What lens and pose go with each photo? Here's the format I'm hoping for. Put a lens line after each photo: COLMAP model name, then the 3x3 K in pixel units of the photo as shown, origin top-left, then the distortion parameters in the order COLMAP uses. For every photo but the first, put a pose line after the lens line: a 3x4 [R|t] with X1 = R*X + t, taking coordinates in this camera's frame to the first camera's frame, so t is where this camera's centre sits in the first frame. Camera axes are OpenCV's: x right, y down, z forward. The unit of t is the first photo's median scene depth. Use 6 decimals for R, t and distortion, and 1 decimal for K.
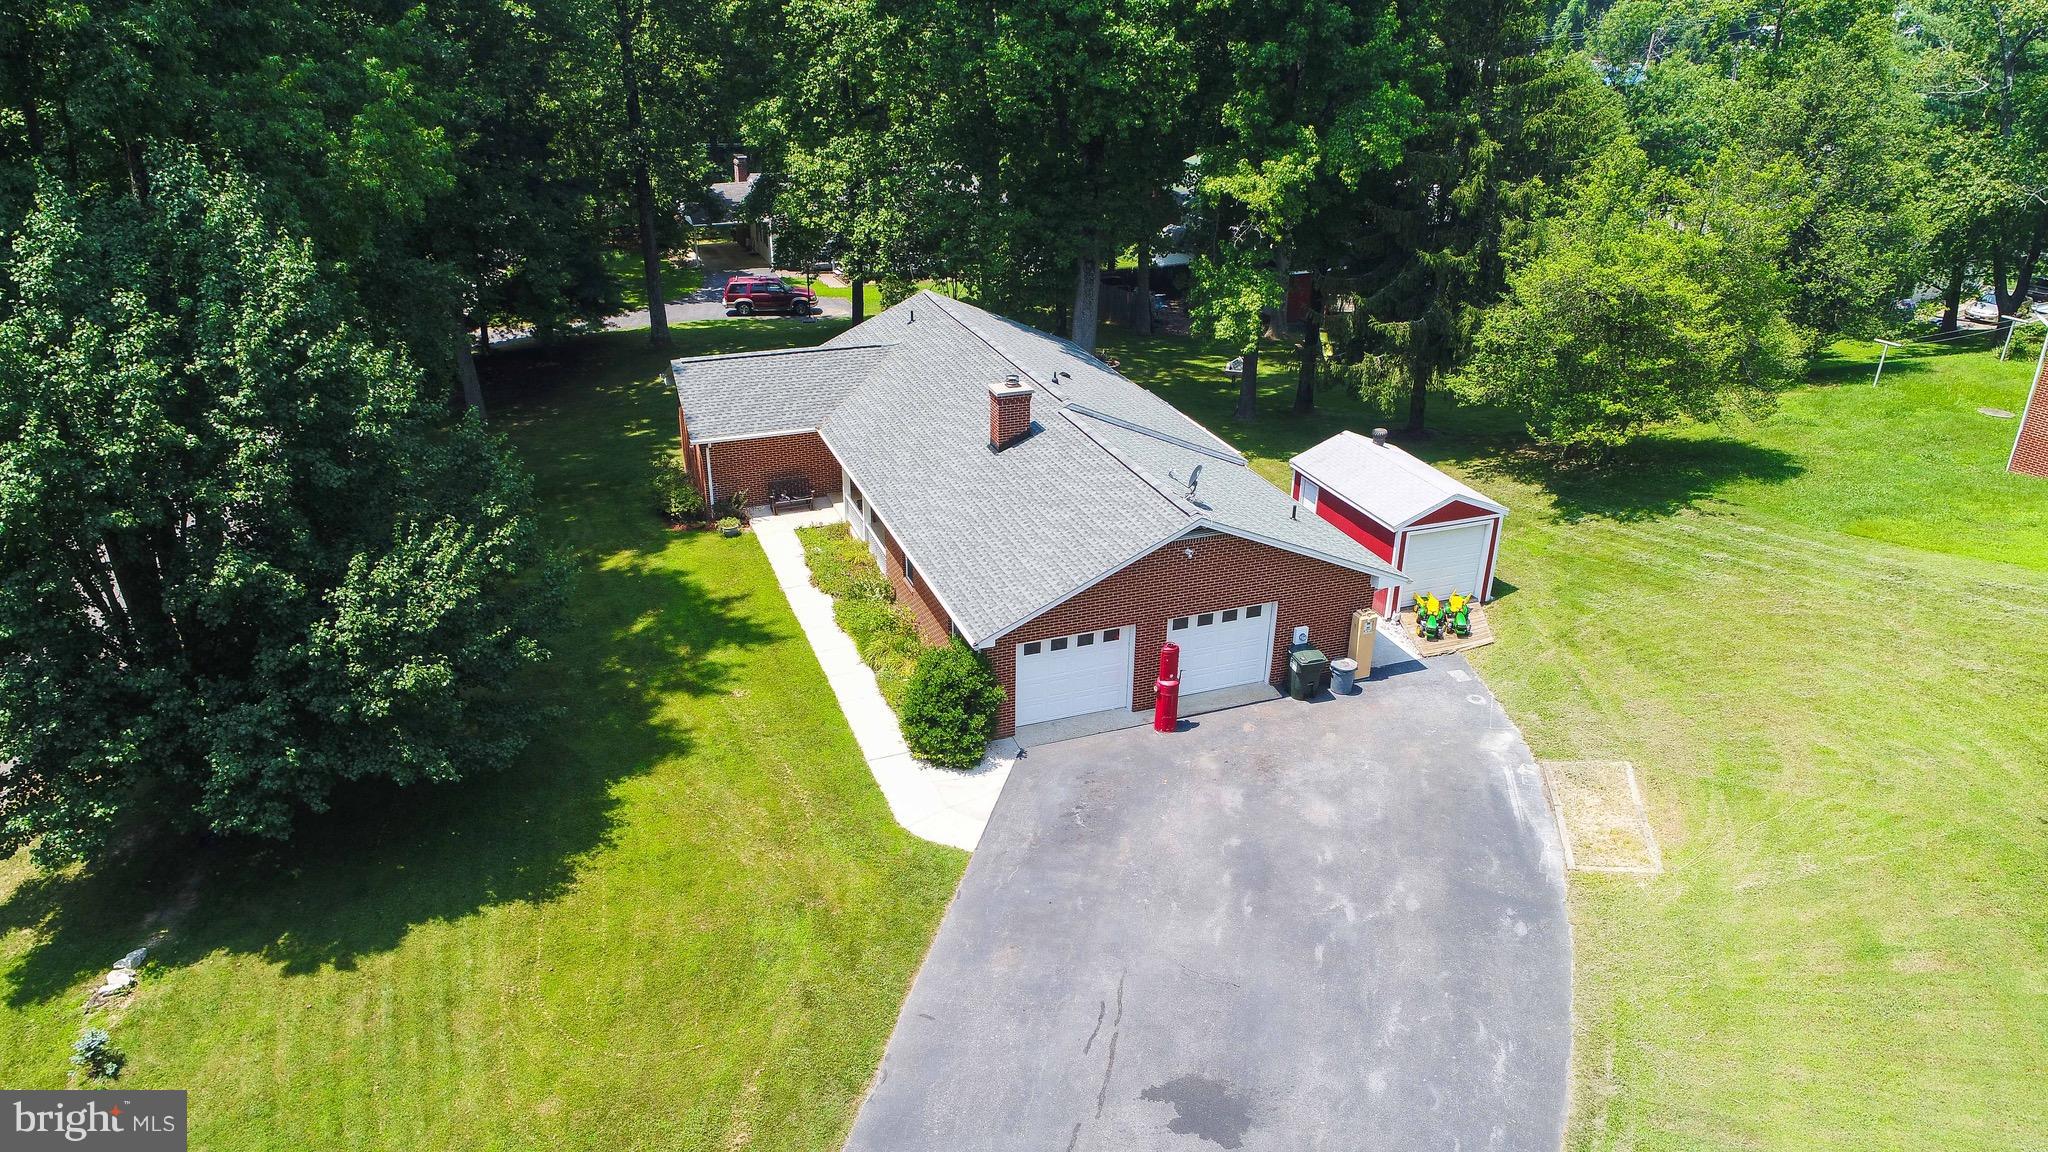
lens RADIAL K [[1380.6, 0, 1024.0], [0, 1380.6, 576.0], [0, 0, 1]] dist [-0.000091, 0.005484]
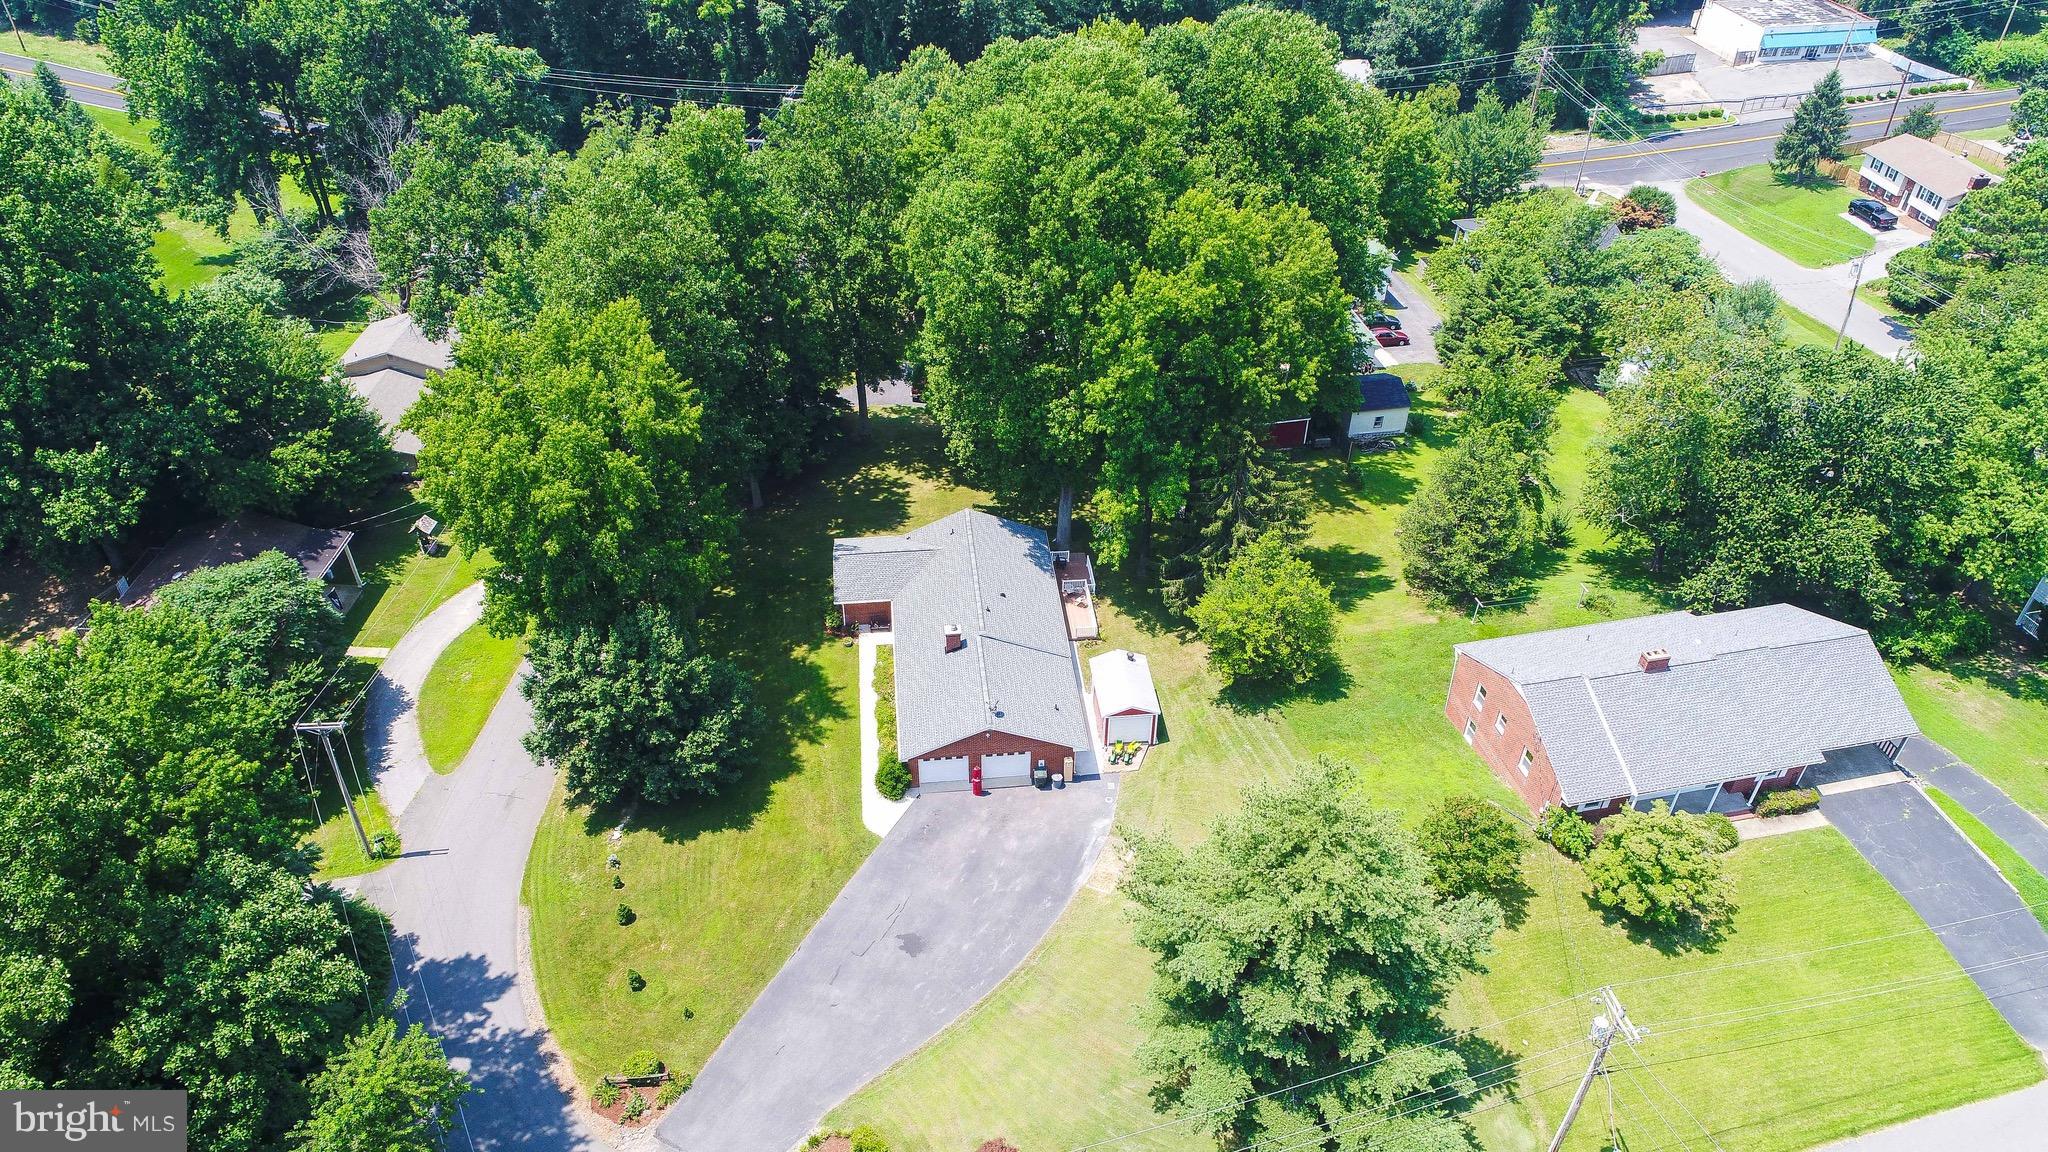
lens RADIAL K [[1380.6, 0, 1024.0], [0, 1380.6, 576.0], [0, 0, 1]] dist [-0.000091, 0.005484]
pose [[0.967820, 0.154426, -0.198689, 0.566767], [-0.105909, 0.966192, 0.235067, -0.799430], [0.228272, -0.206459, 0.951455, -1.203078]]
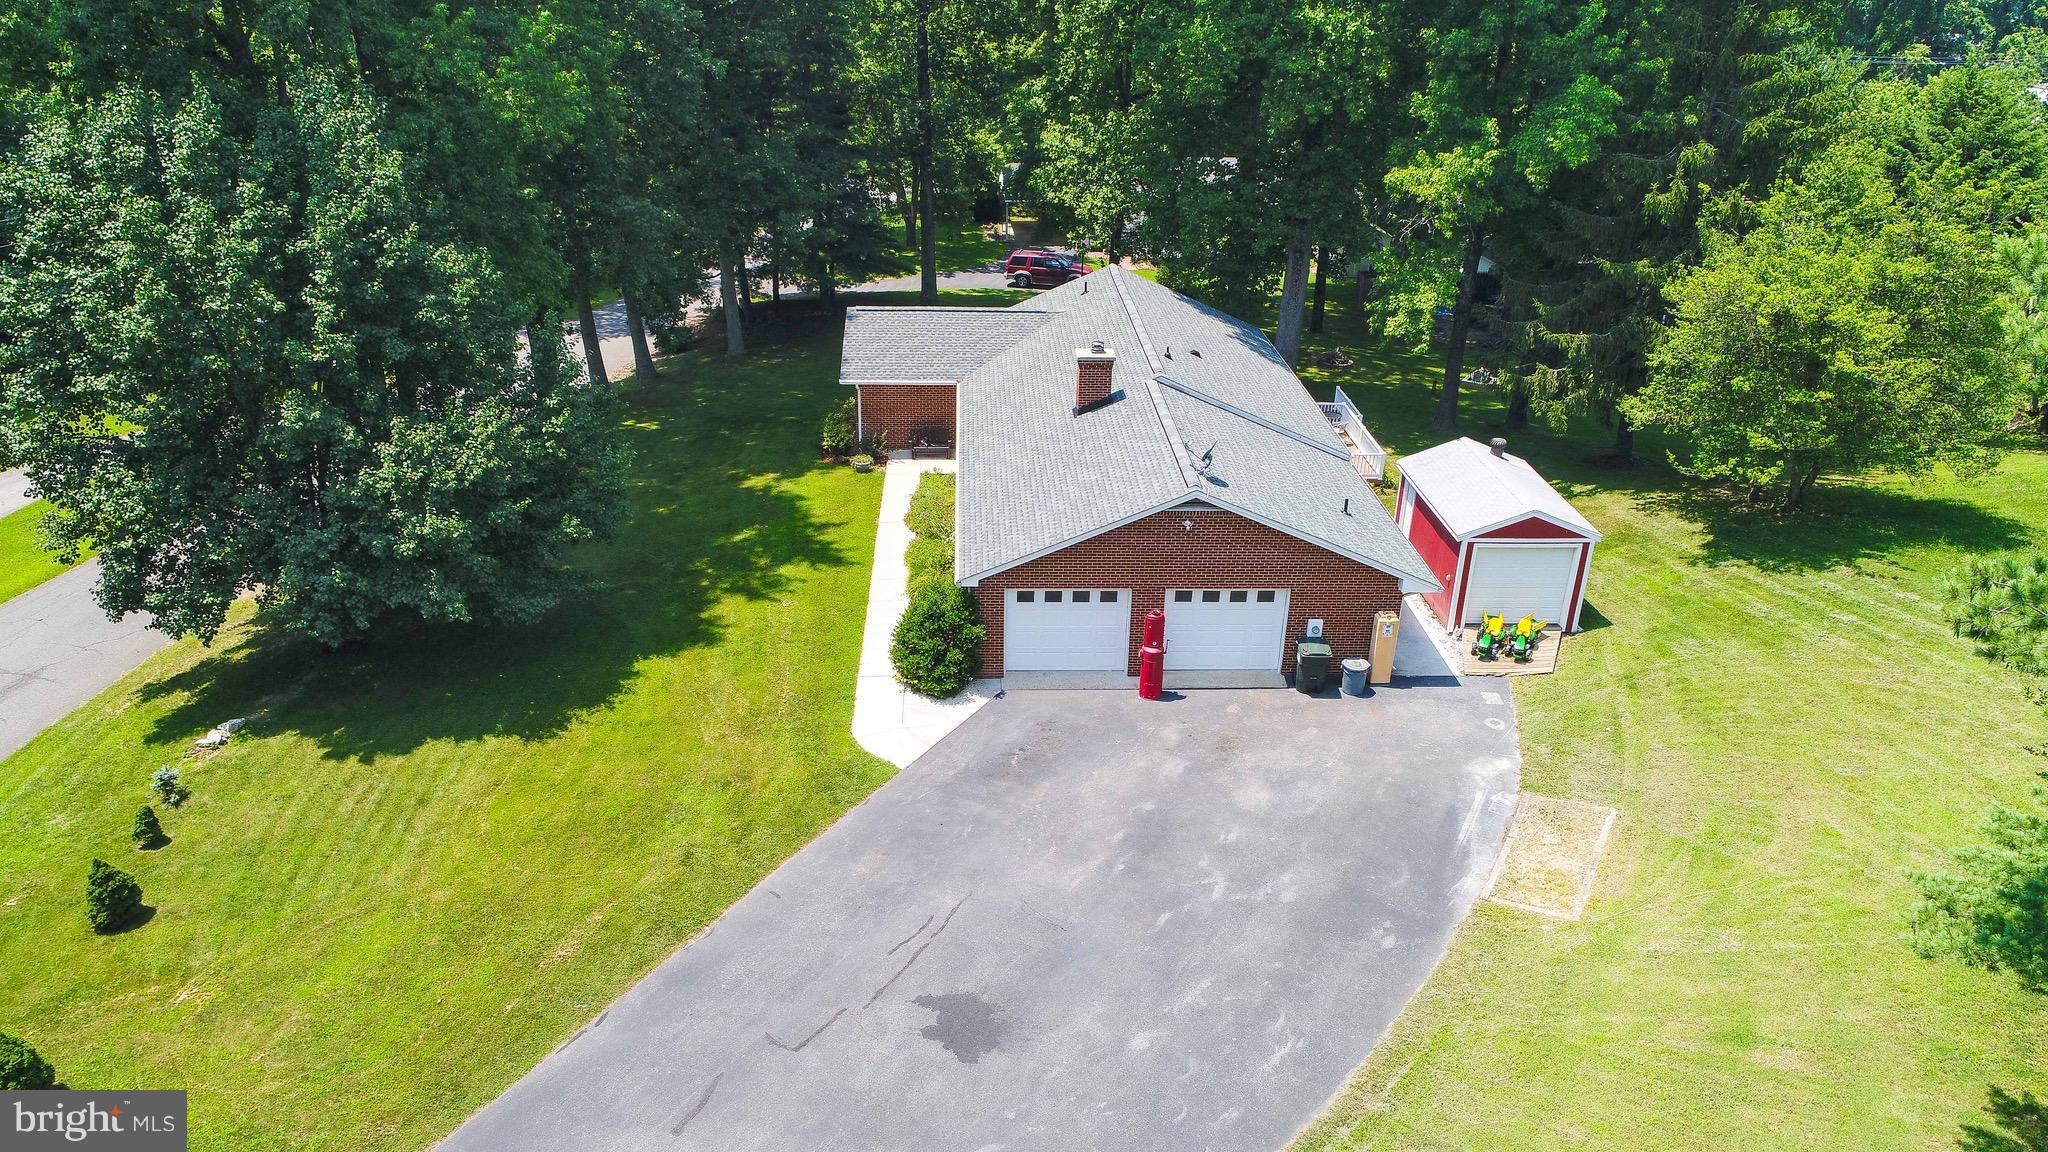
lens RADIAL K [[1380.6, 0, 1024.0], [0, 1380.6, 576.0], [0, 0, 1]] dist [-0.000091, 0.005484]
pose [[0.949557, 0.138704, -0.281251, 0.255083], [-0.138955, 0.990113, 0.019154, 0.015260], [0.281127, 0.020893, 0.959443, 0.004079]]
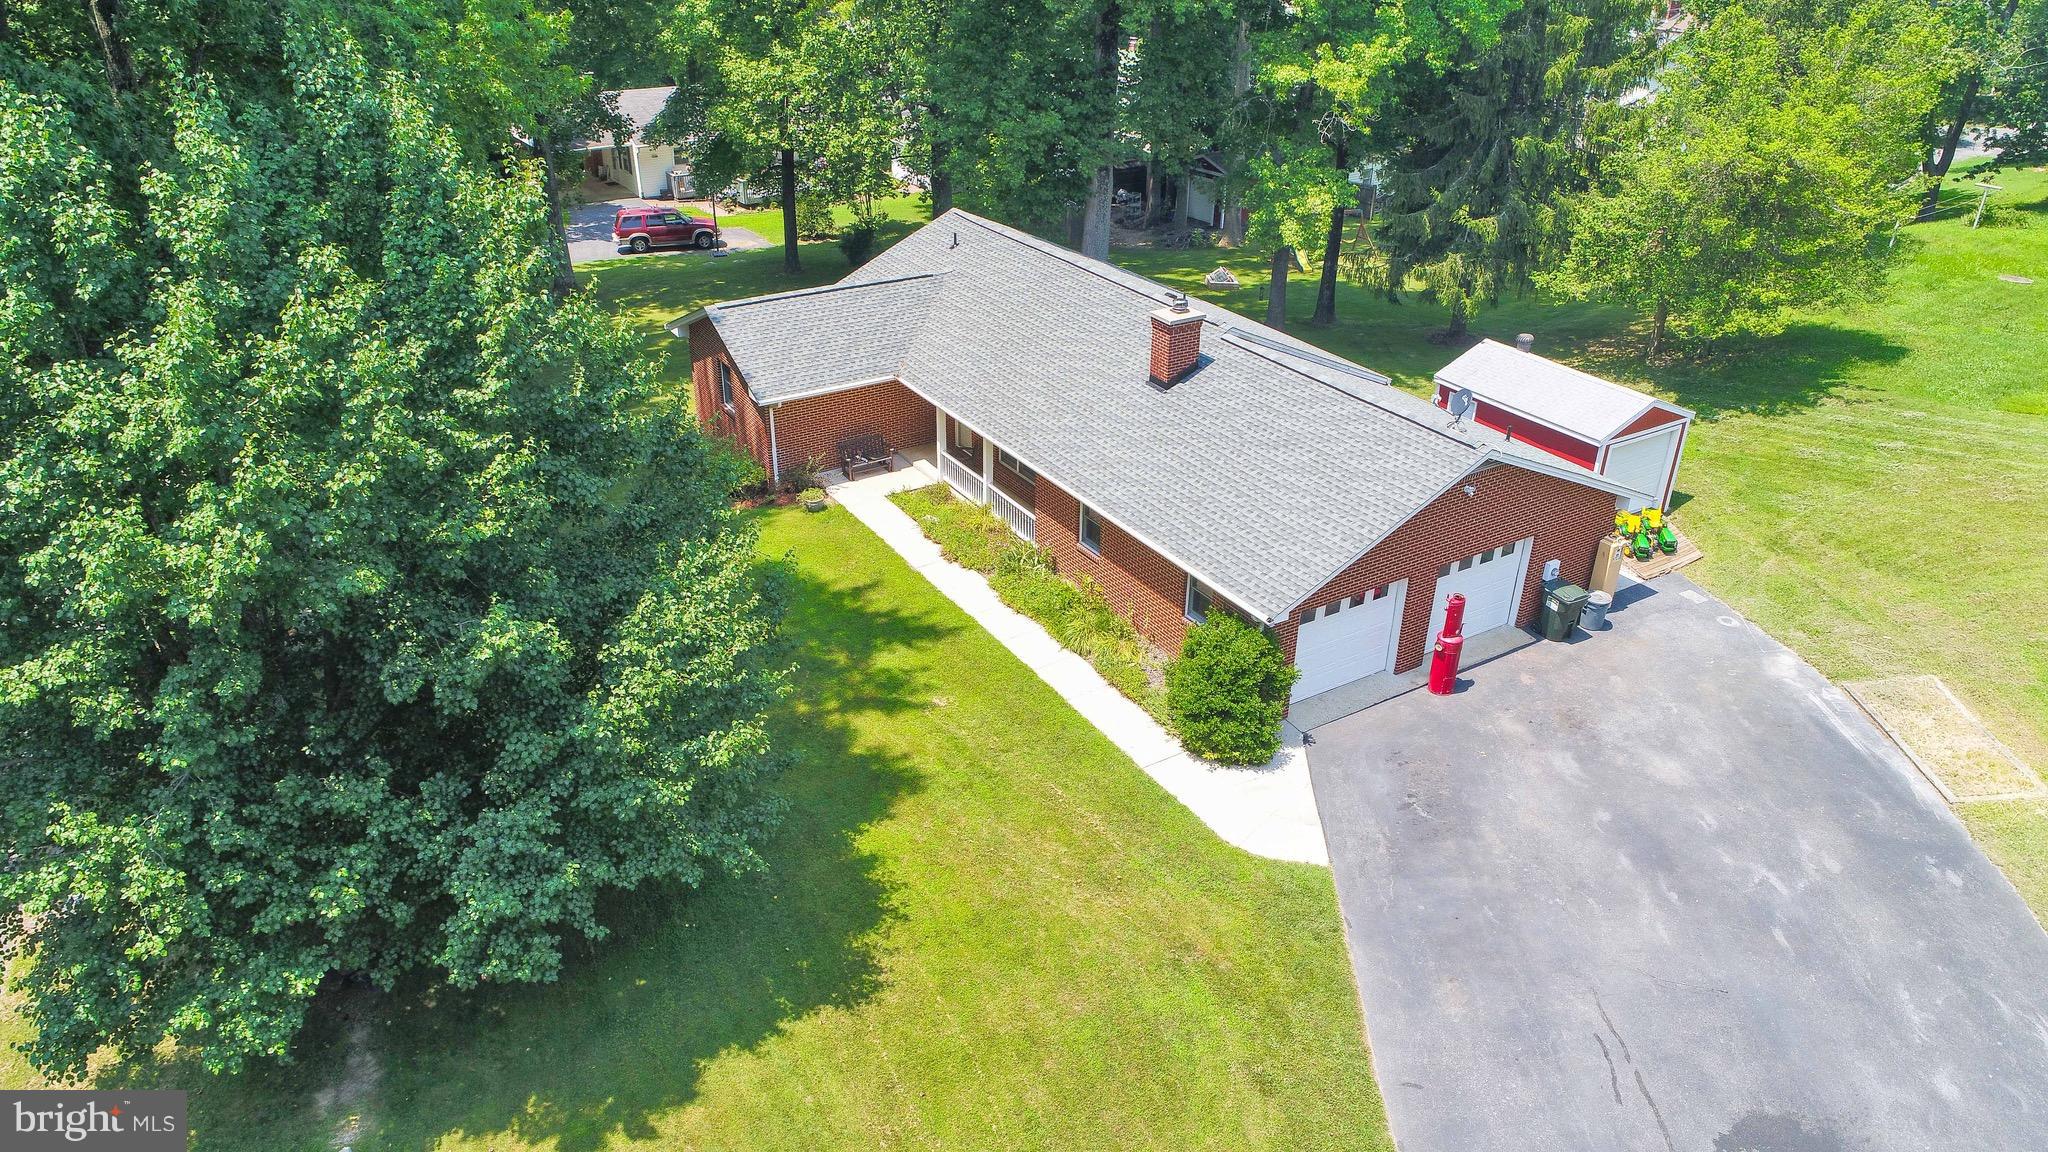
lens RADIAL K [[1380.6, 0, 1024.0], [0, 1380.6, 576.0], [0, 0, 1]] dist [-0.000091, 0.005484]
pose [[0.981377, -0.093202, 0.167964, -0.268115], [0.083830, 0.994545, 0.062070, -0.035246], [-0.172833, -0.046833, 0.983837, 0.161149]]
